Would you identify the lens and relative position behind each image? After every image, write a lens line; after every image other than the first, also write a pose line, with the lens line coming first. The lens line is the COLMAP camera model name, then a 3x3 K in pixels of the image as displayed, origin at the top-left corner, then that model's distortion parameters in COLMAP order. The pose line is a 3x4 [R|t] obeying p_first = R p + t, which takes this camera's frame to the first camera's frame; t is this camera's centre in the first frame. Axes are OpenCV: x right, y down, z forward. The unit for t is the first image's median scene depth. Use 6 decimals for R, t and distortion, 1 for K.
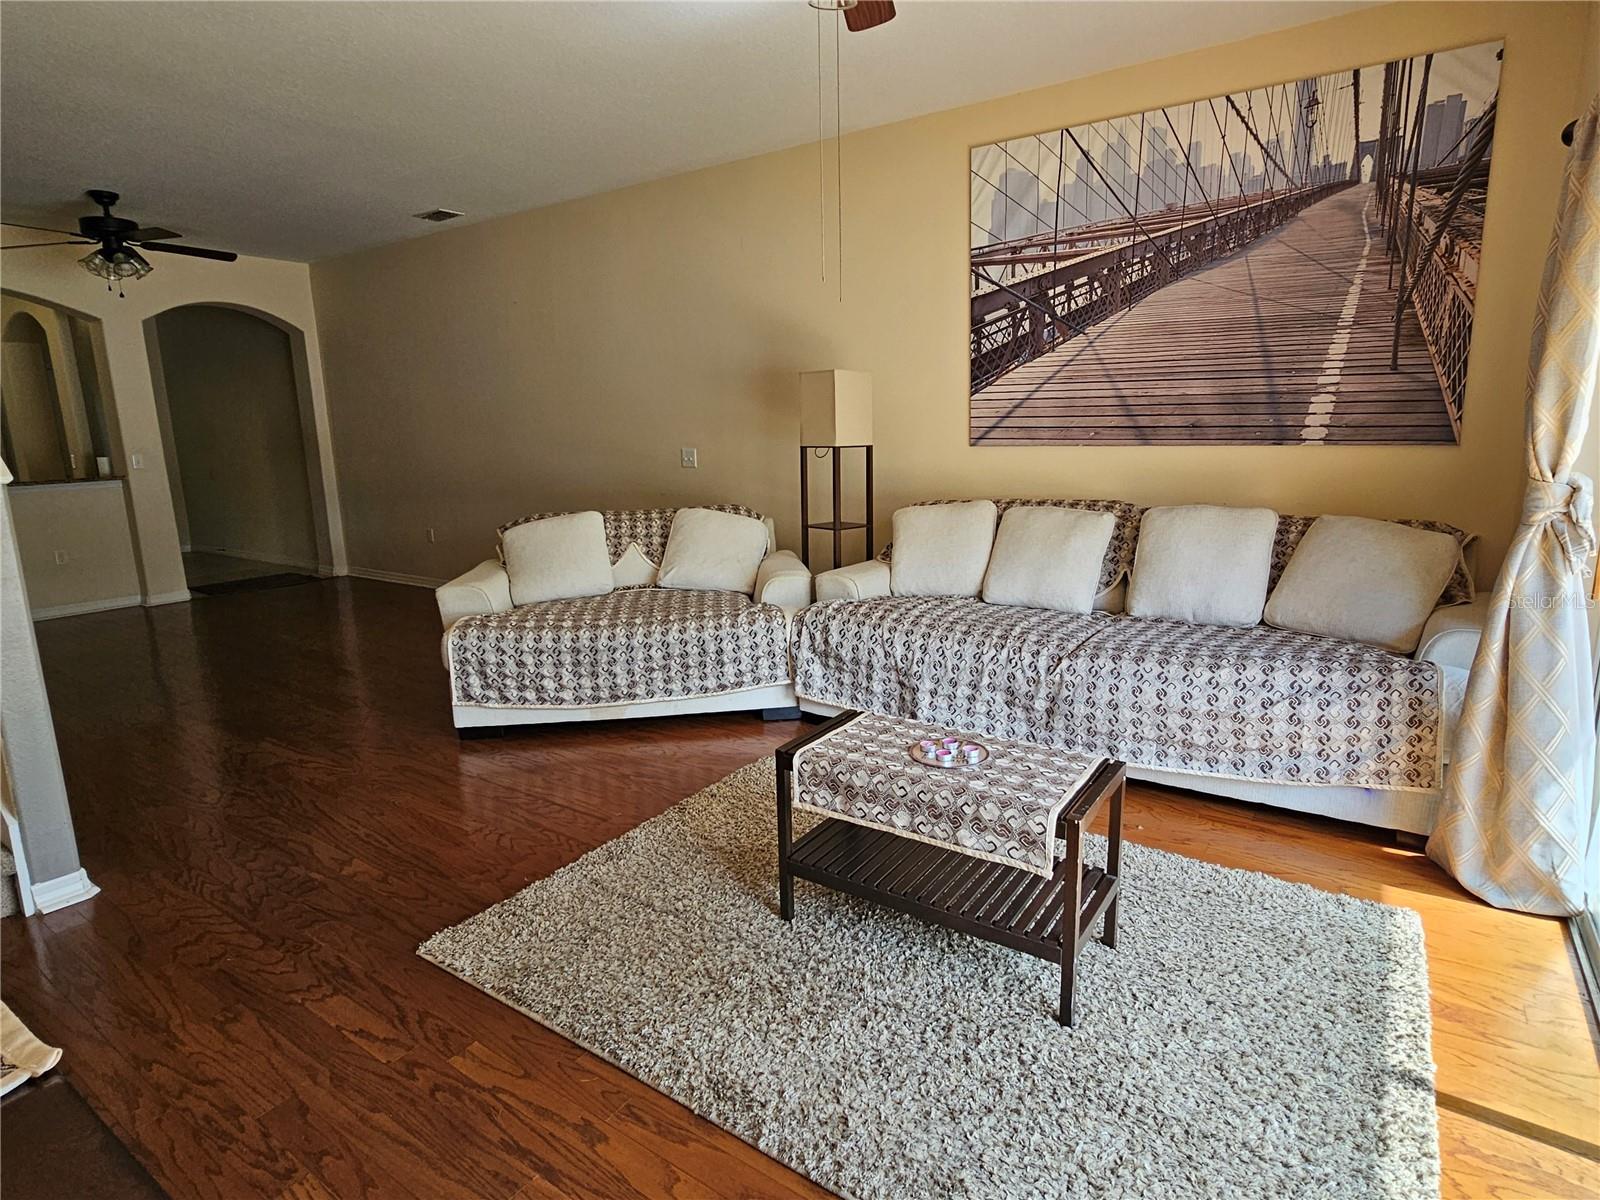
lens RADIAL K [[862.9, 0, 807.9], [0, 862.9, 594.7], [0, 0, 1]] dist [-0.009094, 0.004176]
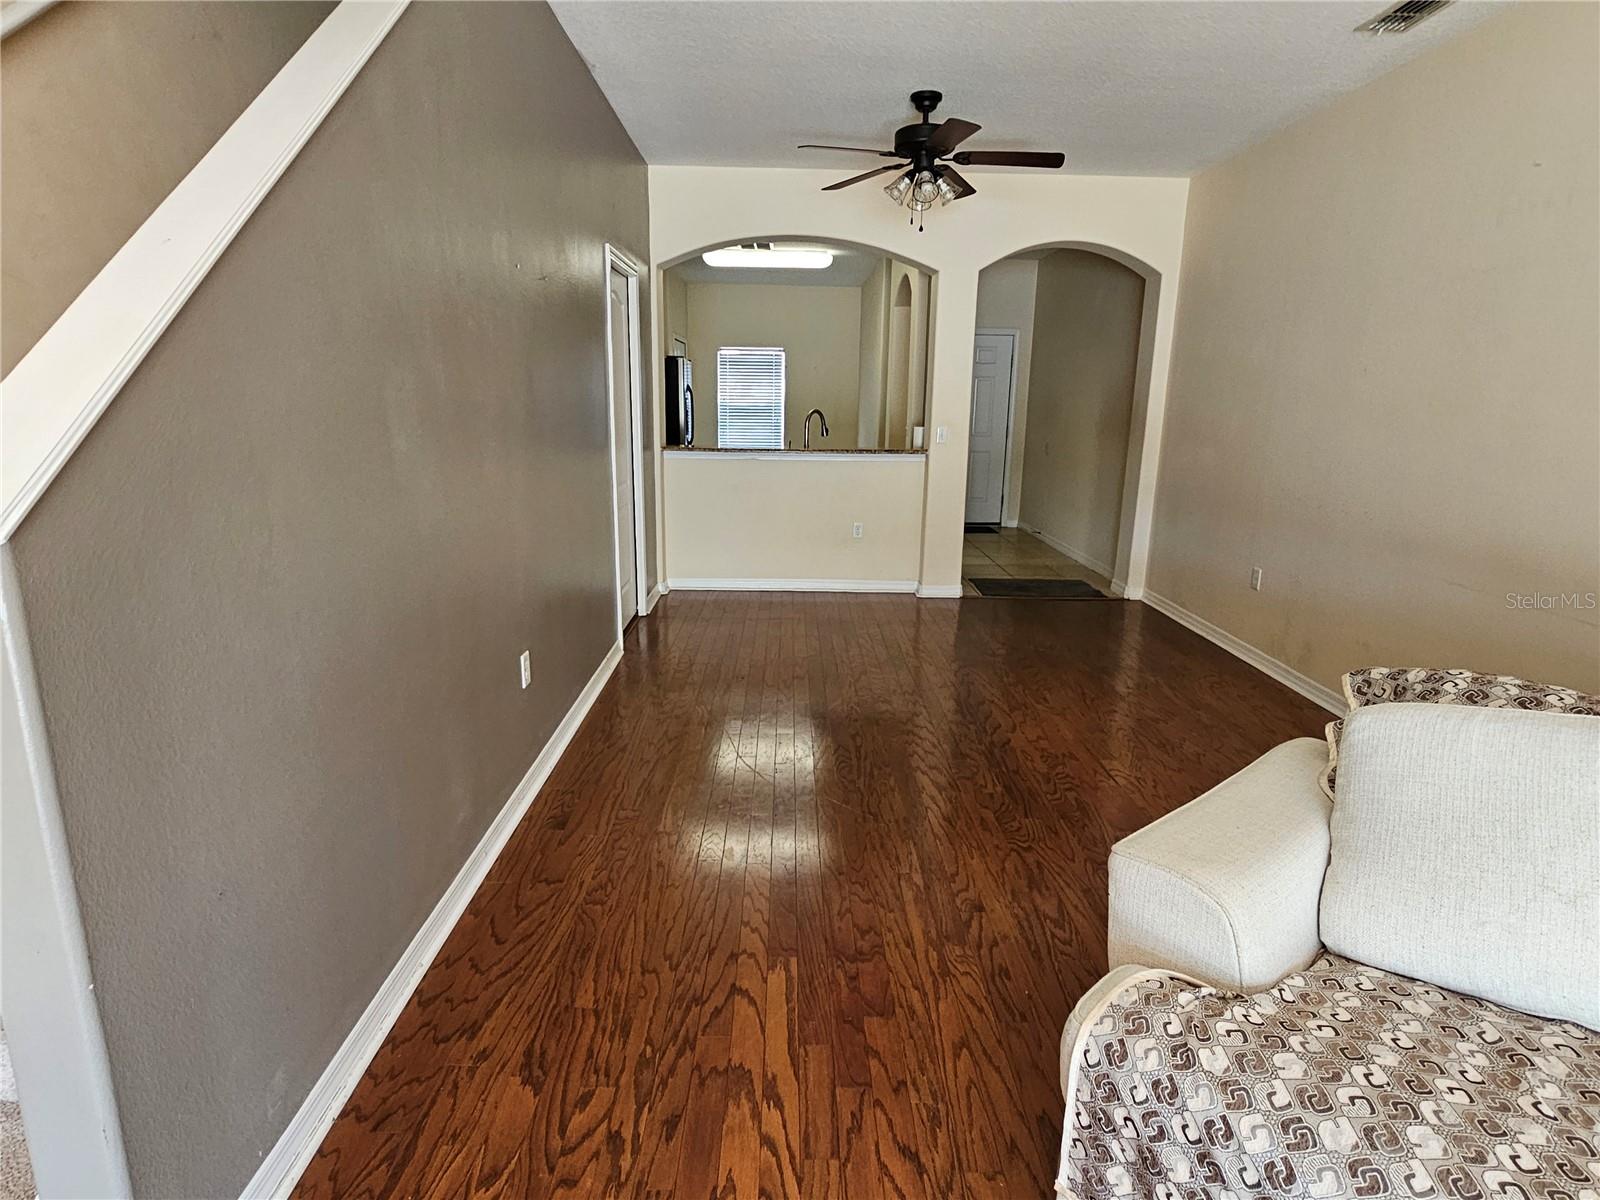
lens RADIAL K [[866.2, 0, 801.8], [0, 866.2, 599.1], [0, 0, 1]] dist [0.006042, 0.000516]
pose [[0.577068, 0.218634, -0.786887, -0.156552], [-0.189367, 0.973063, 0.131489, -0.098556], [0.794438, 0.073132, 0.602926, 0.443716]]
